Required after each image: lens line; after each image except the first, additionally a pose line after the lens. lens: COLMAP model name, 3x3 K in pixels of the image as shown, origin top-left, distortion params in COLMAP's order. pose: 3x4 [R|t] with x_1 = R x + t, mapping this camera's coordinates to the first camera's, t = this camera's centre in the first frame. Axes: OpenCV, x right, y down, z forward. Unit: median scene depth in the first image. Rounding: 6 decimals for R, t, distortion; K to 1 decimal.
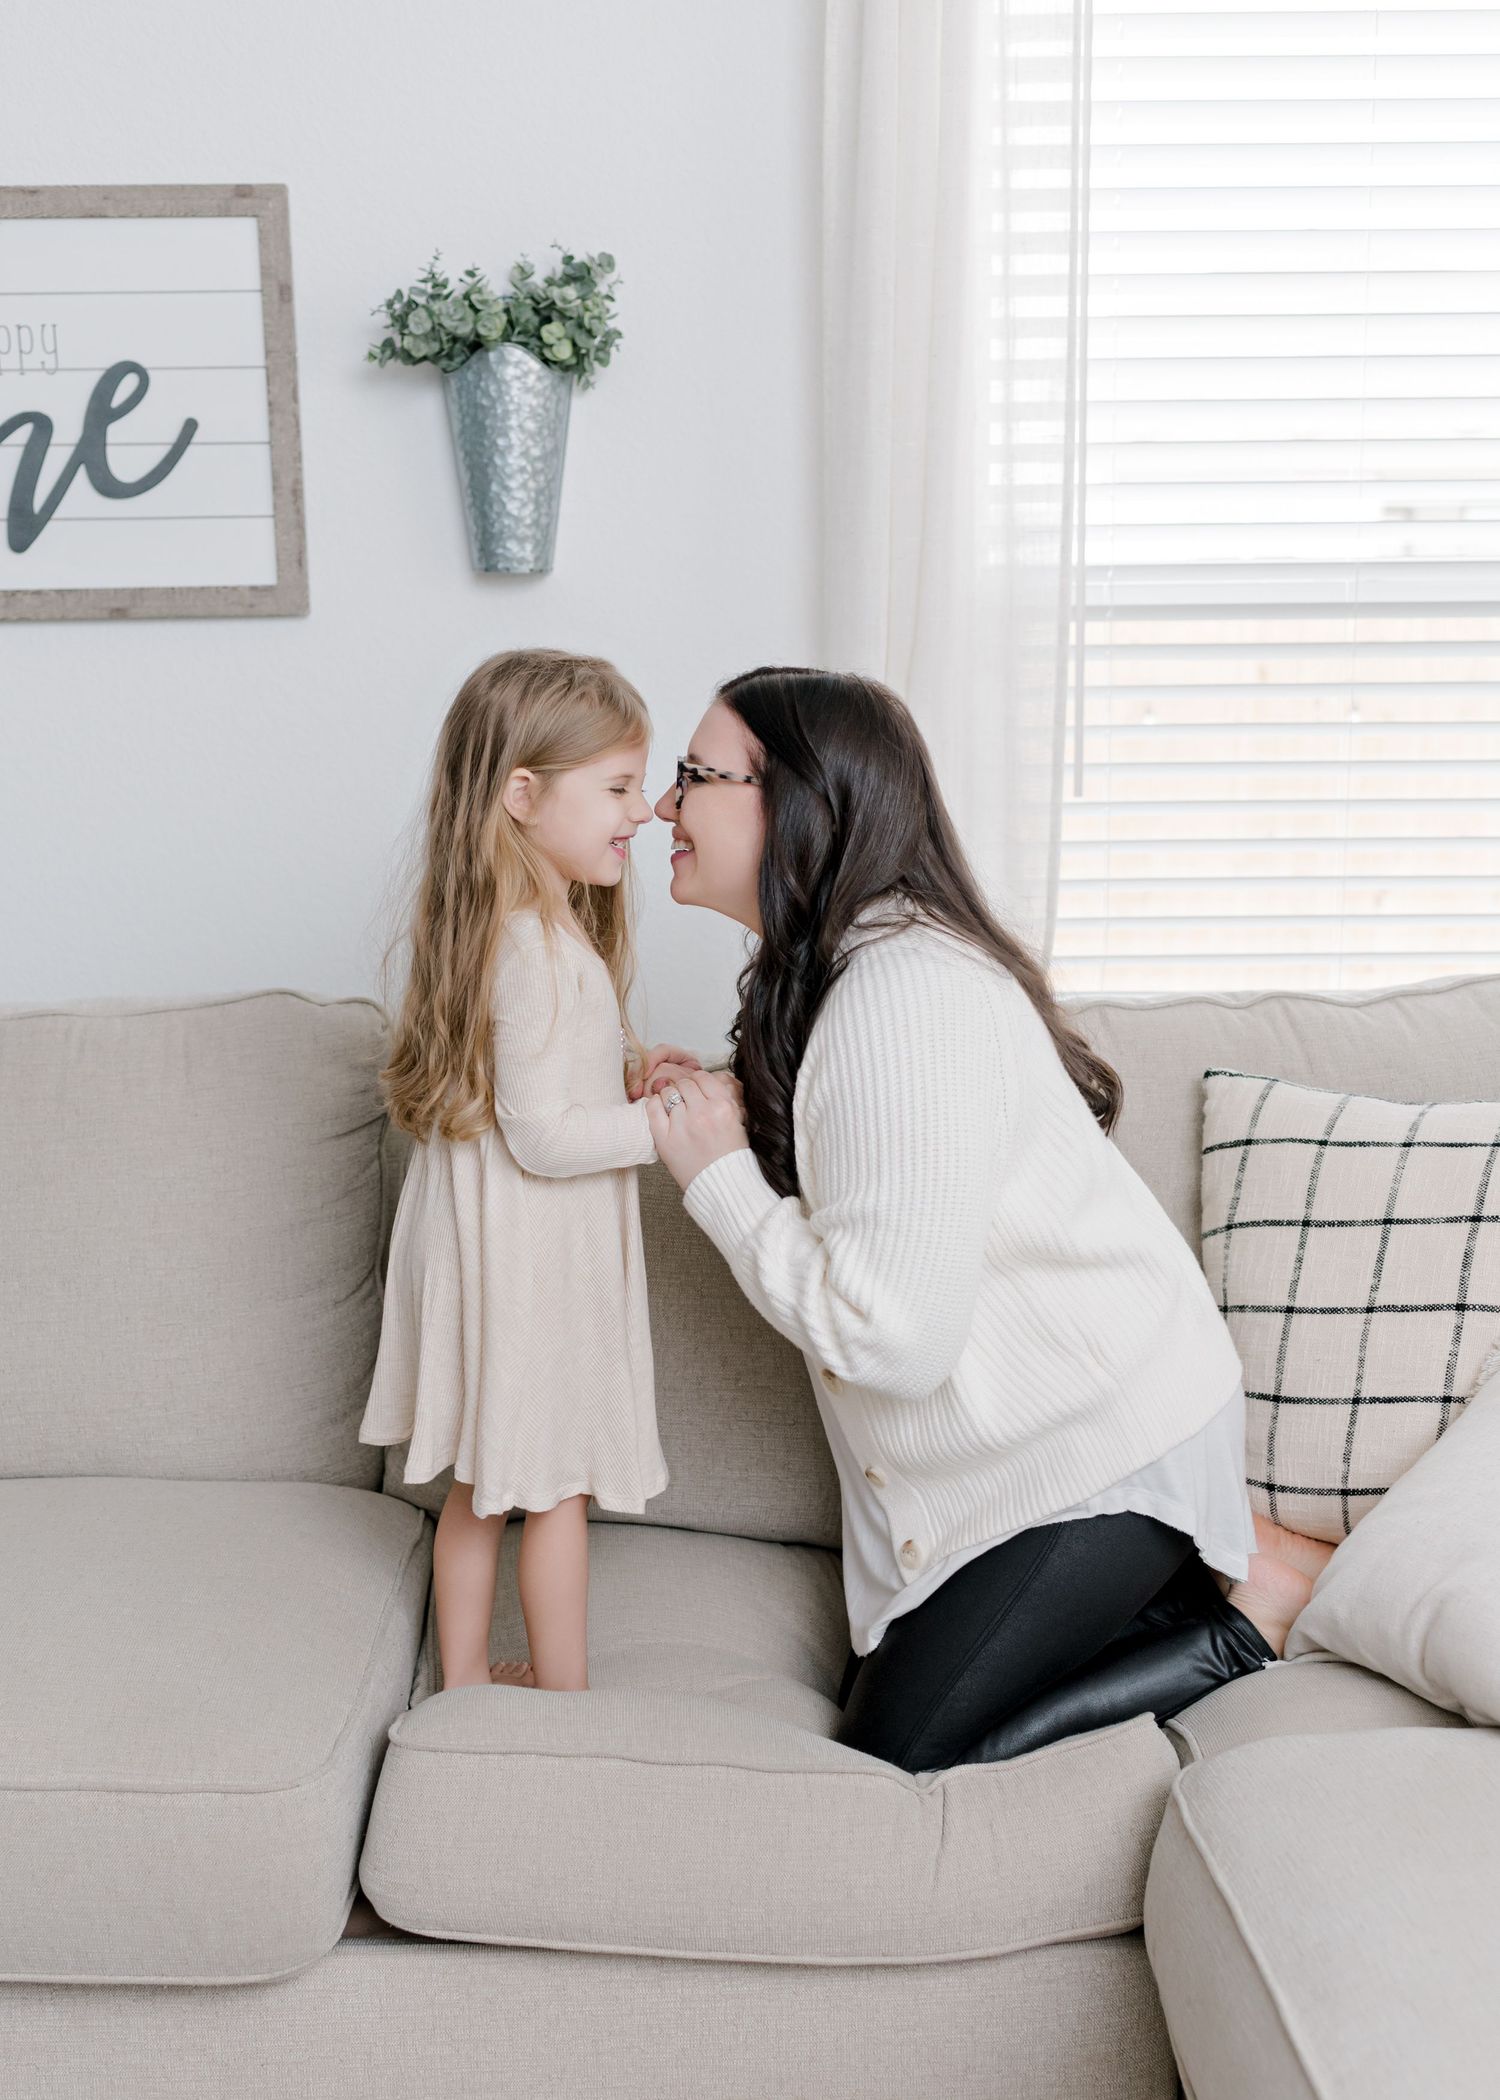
lens RADIAL K [[1959.8, 0, 750.0], [0, 1959.8, 1050.0], [0, 0, 1]] dist [-0.007605, 0.000921]
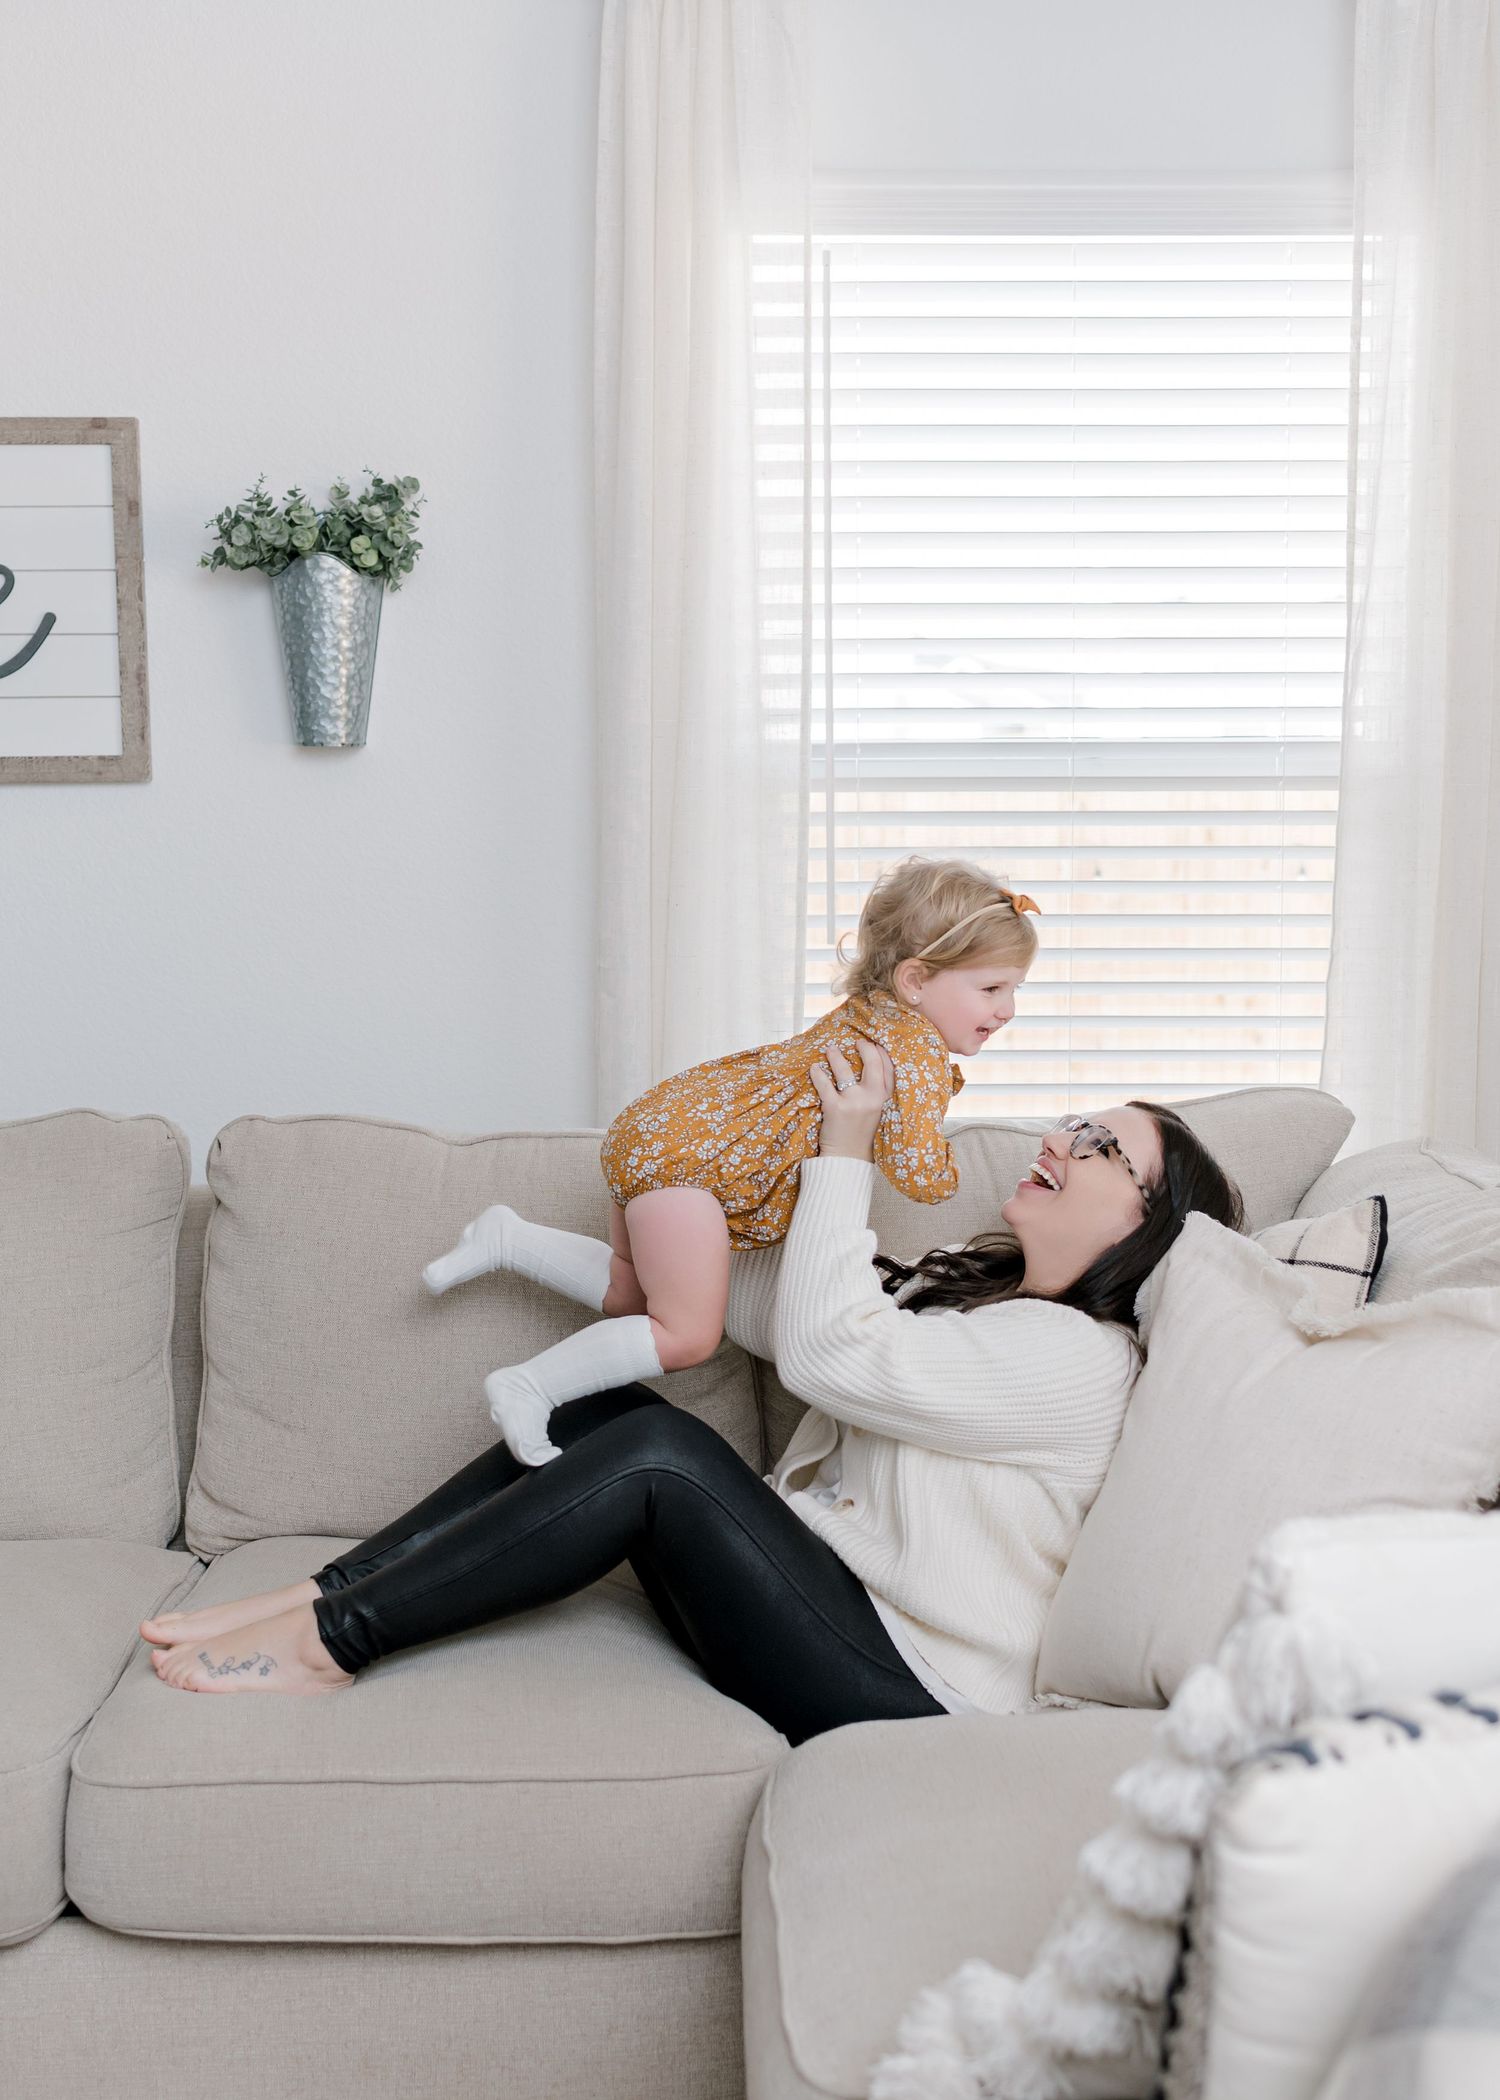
lens RADIAL K [[1959.8, 0, 750.0], [0, 1959.8, 1050.0], [0, 0, 1]] dist [-0.007605, 0.000921]
pose [[0.999954, 0.007069, 0.006545, 0.123525], [-0.006523, 0.996778, -0.079948, 0.024581], [-0.007089, 0.079902, 0.996778, -0.135934]]
